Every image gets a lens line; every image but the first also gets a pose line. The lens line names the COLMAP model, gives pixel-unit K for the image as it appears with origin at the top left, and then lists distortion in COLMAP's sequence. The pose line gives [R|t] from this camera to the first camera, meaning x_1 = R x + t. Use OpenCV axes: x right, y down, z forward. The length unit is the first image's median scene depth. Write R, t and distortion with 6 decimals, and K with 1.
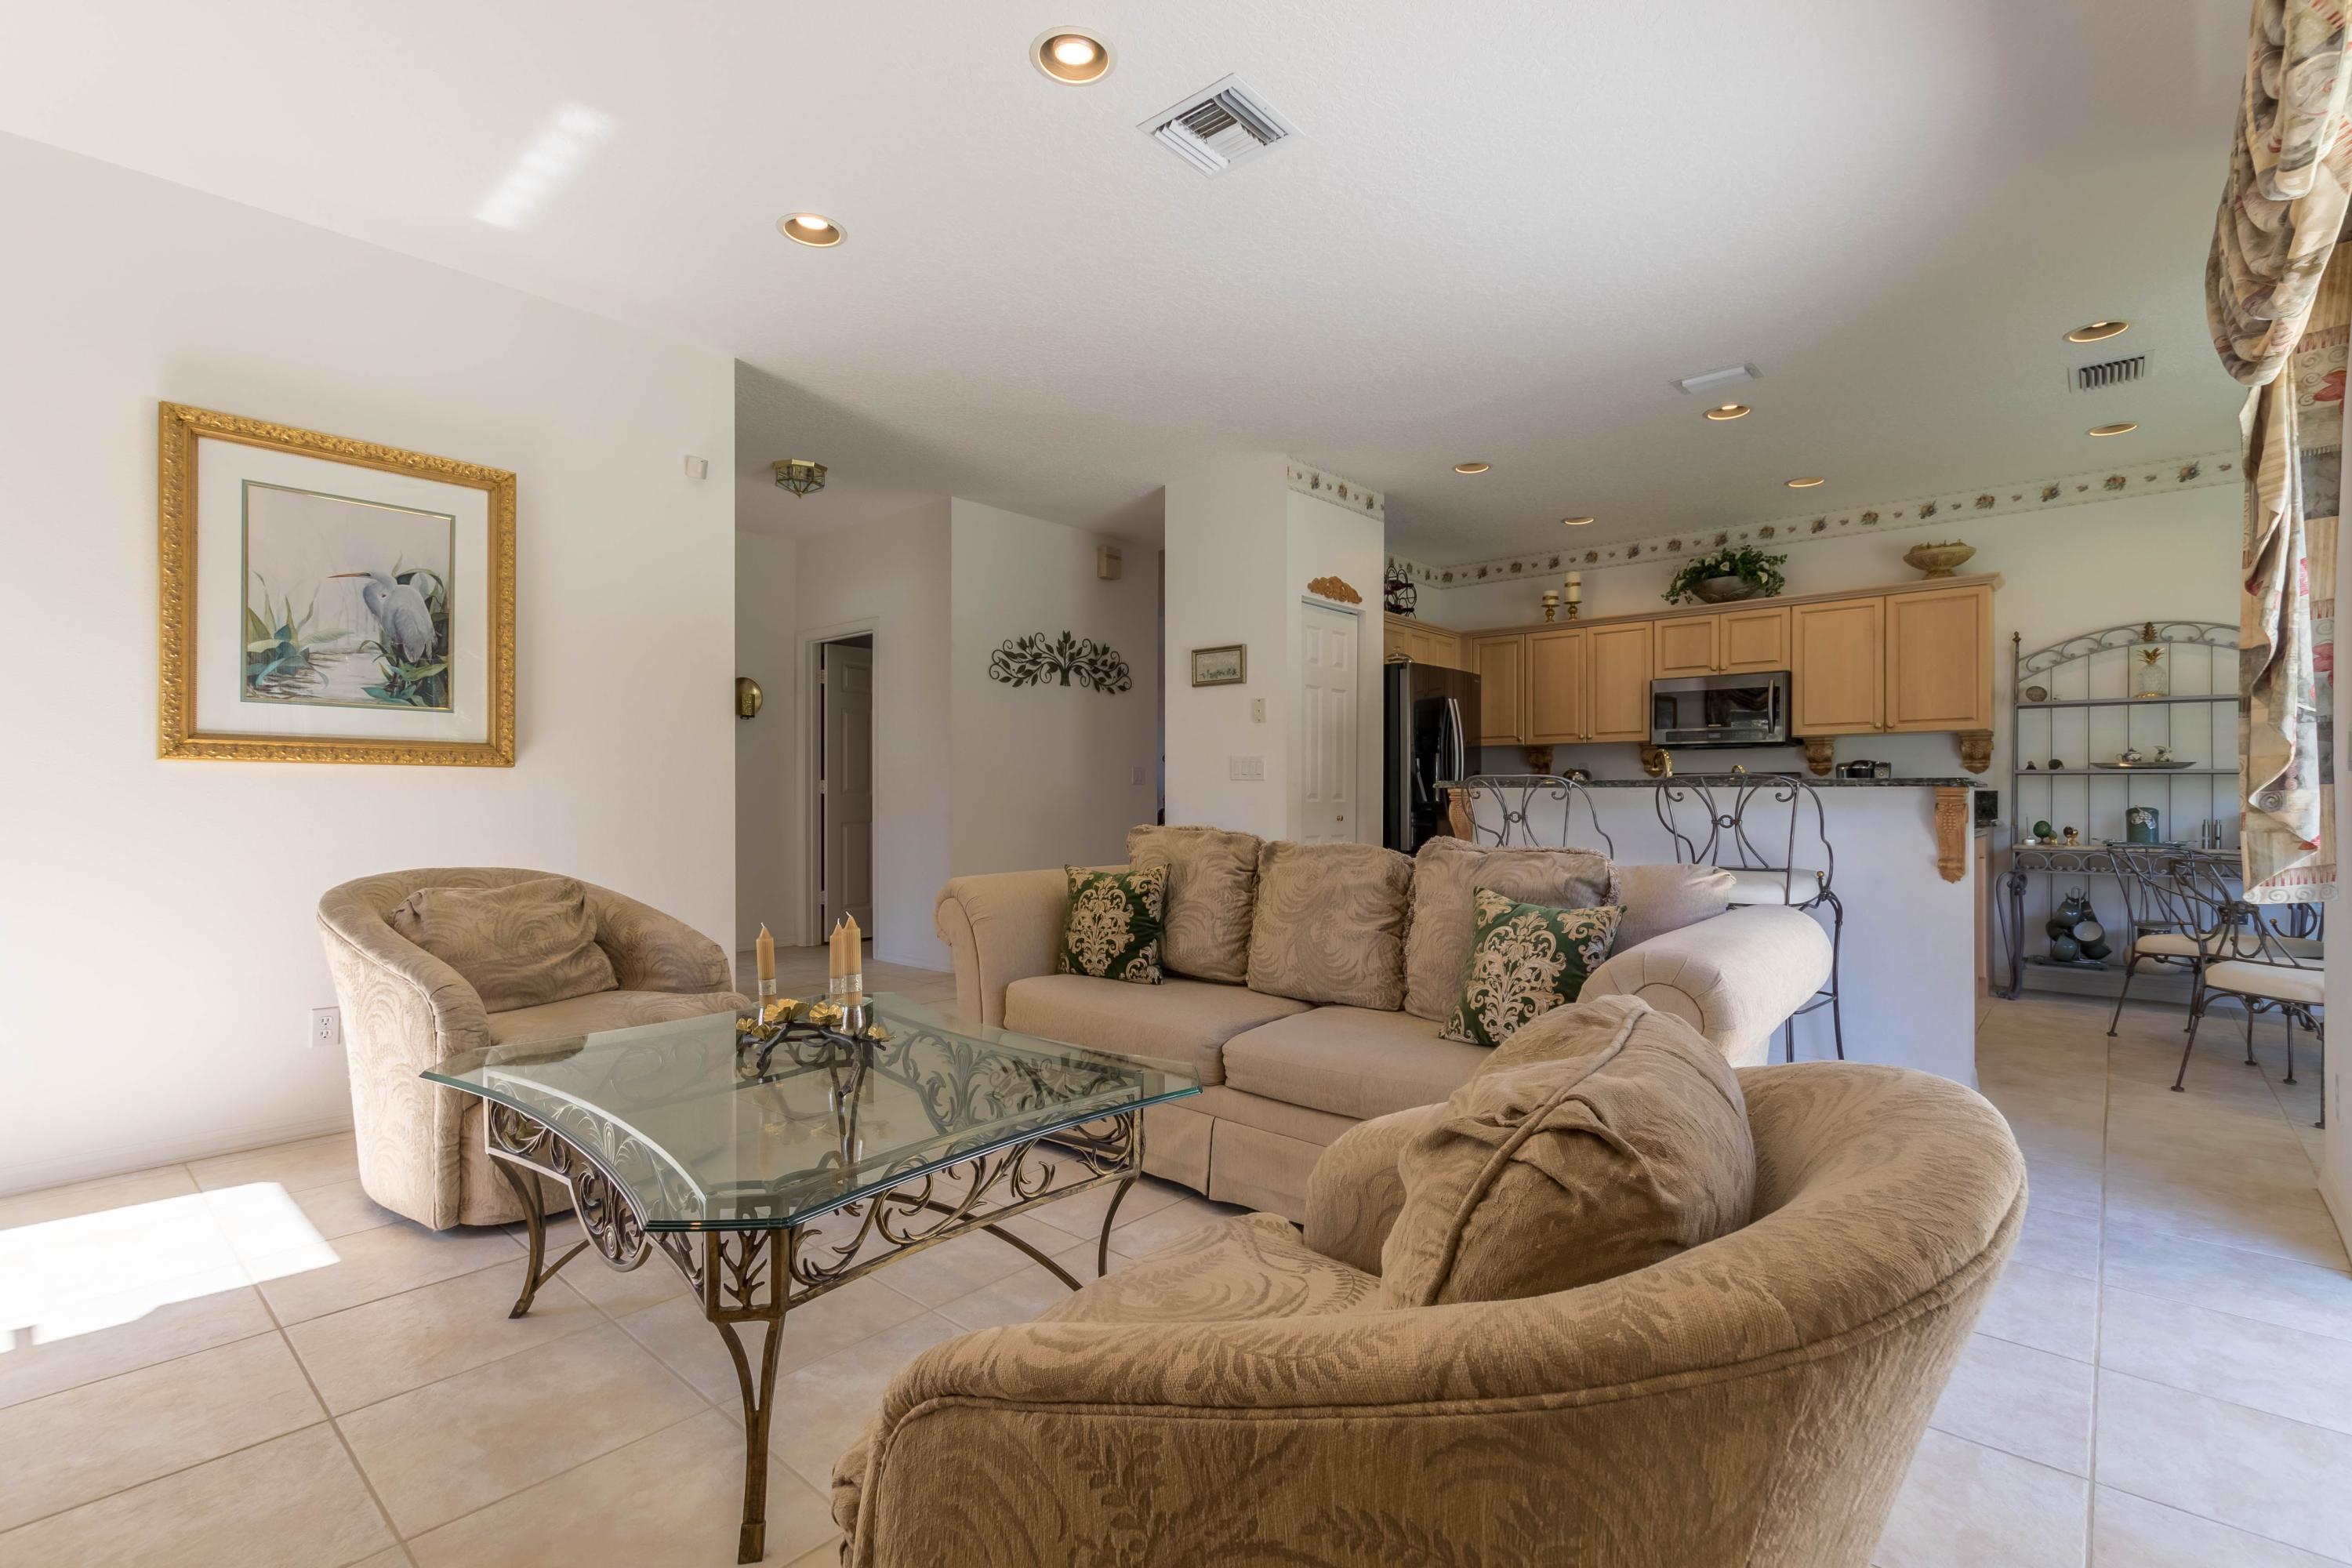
lens RADIAL K [[1078.1, 0, 1162.4], [0, 1078.1, 800.1], [0, 0, 1]] dist [0.000501, 0.000378]
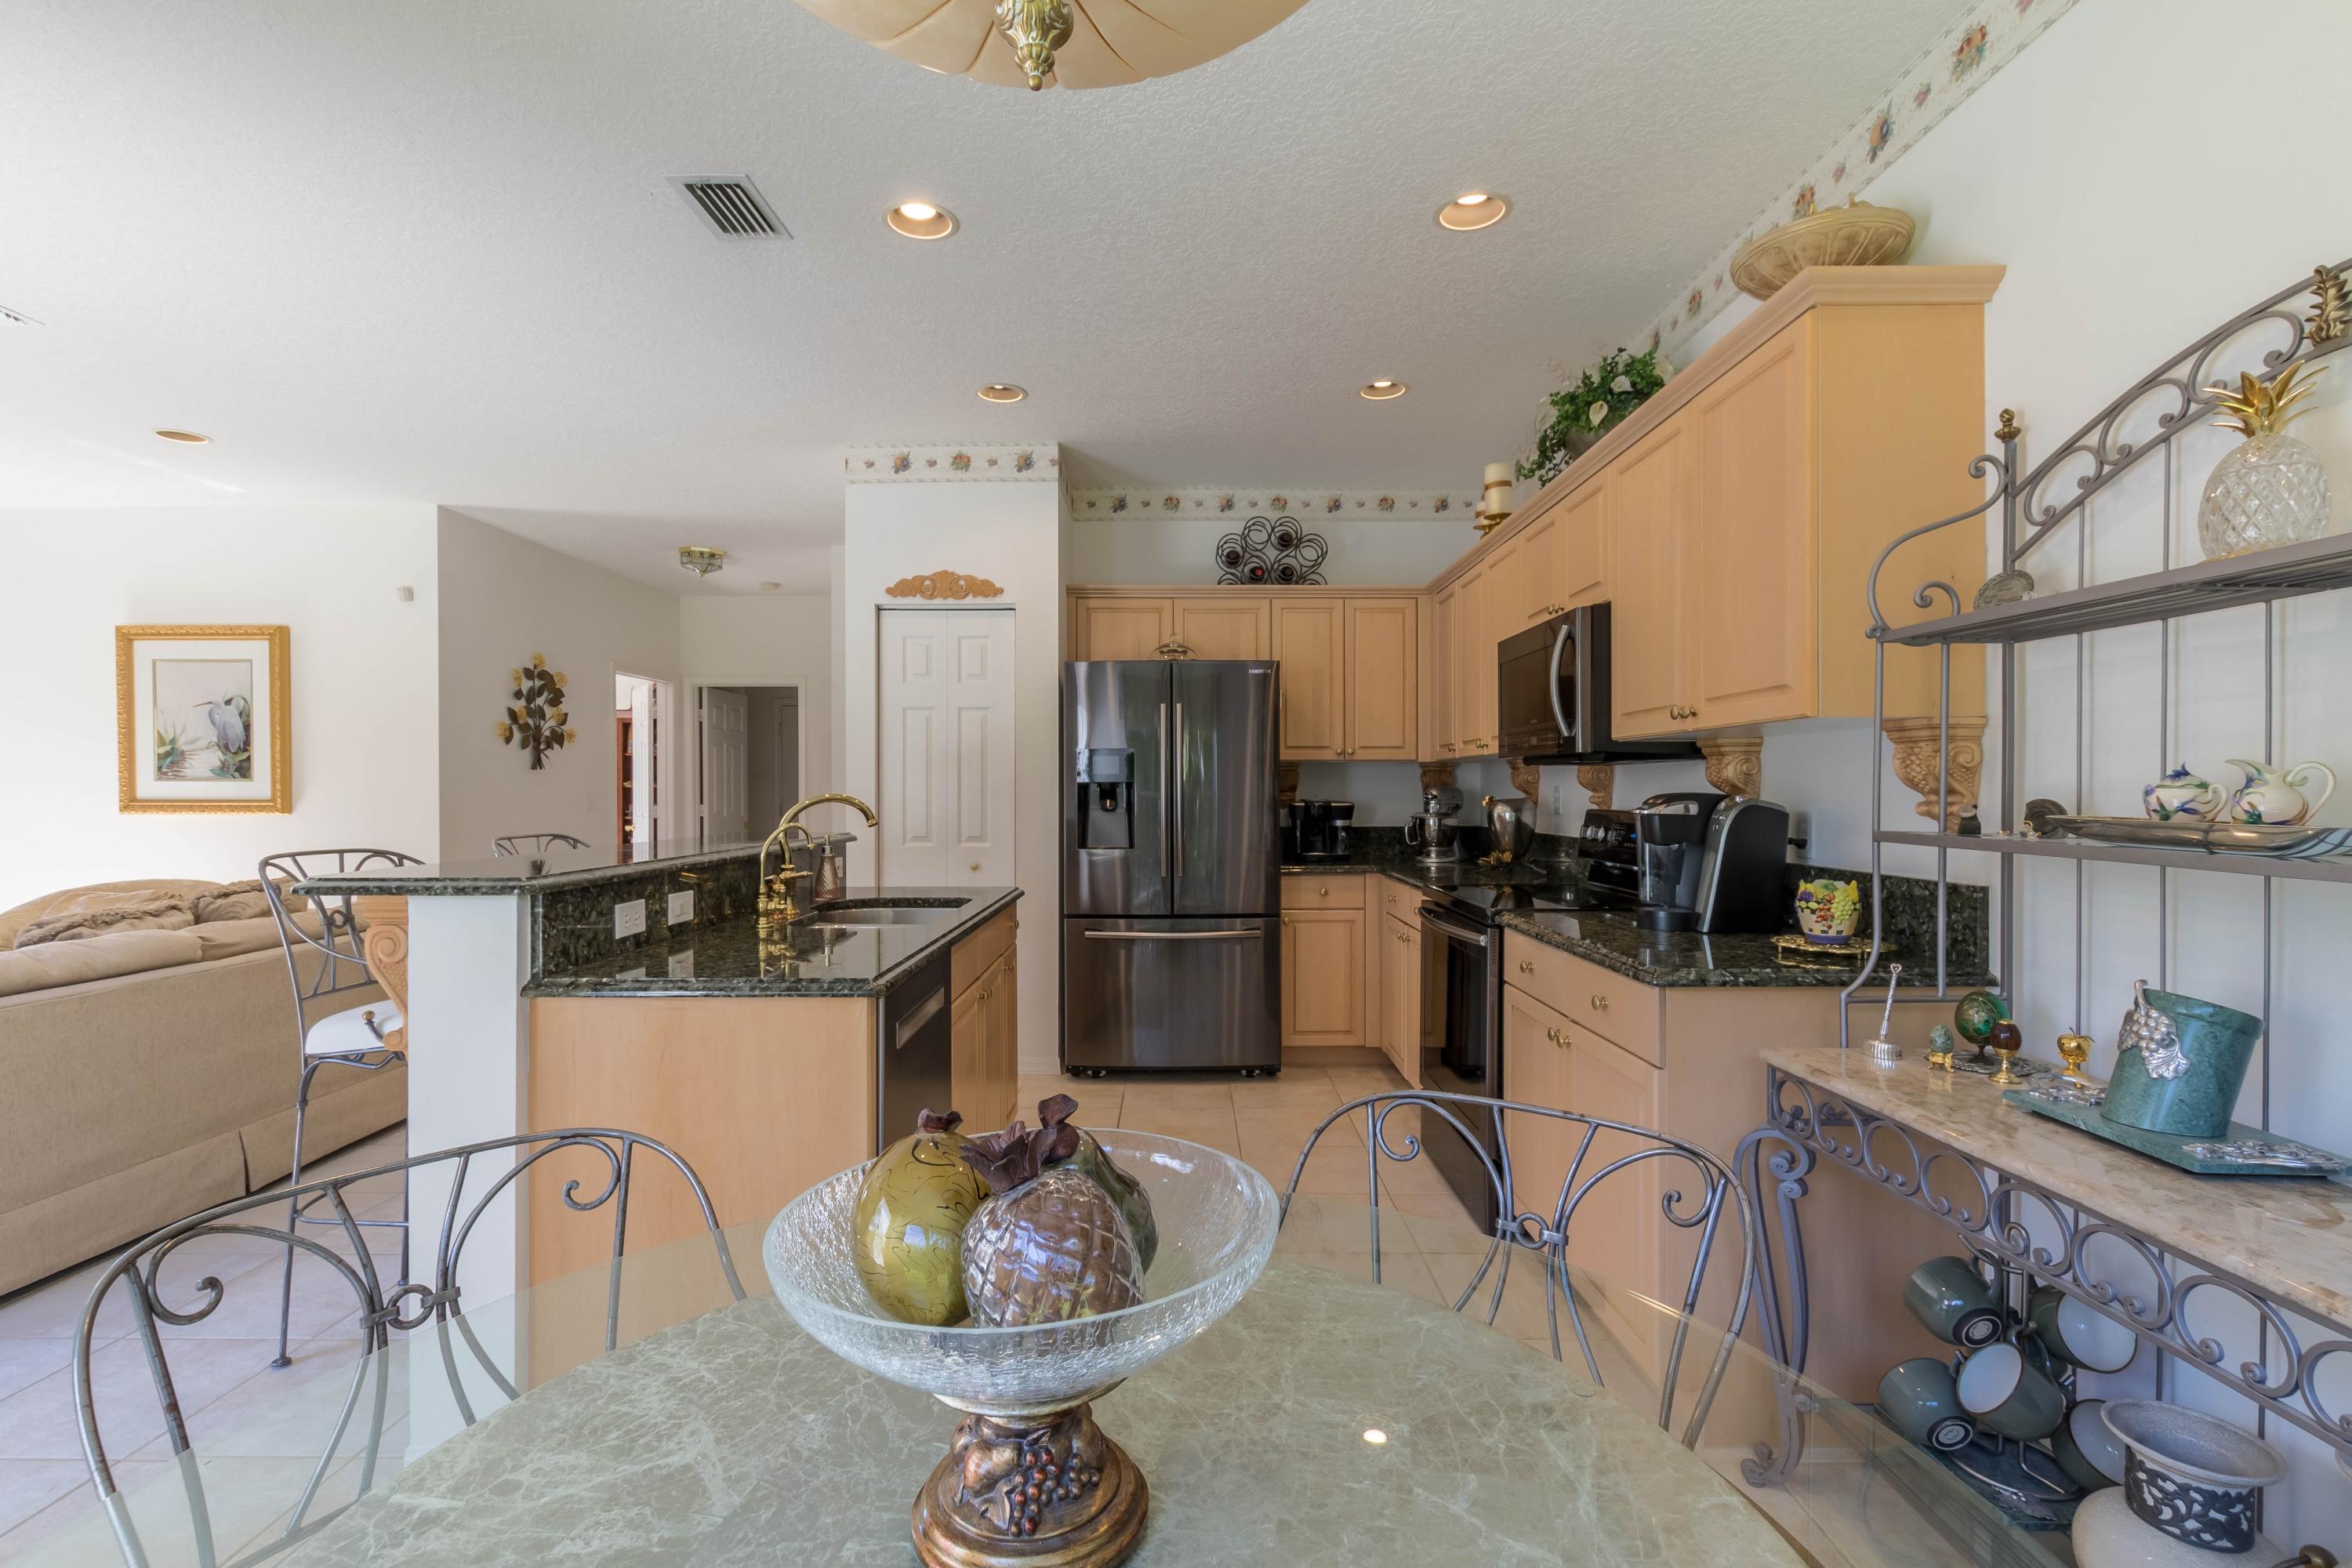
lens RADIAL K [[1078.1, 0, 1162.4], [0, 1078.1, 800.1], [0, 0, 1]] dist [0.000501, 0.000378]
pose [[0.652508, 0.003821, -0.757773, 0.942289], [-0.001919, 0.999992, 0.003389, -0.039559], [0.757780, -0.000757, 0.652510, 0.632514]]
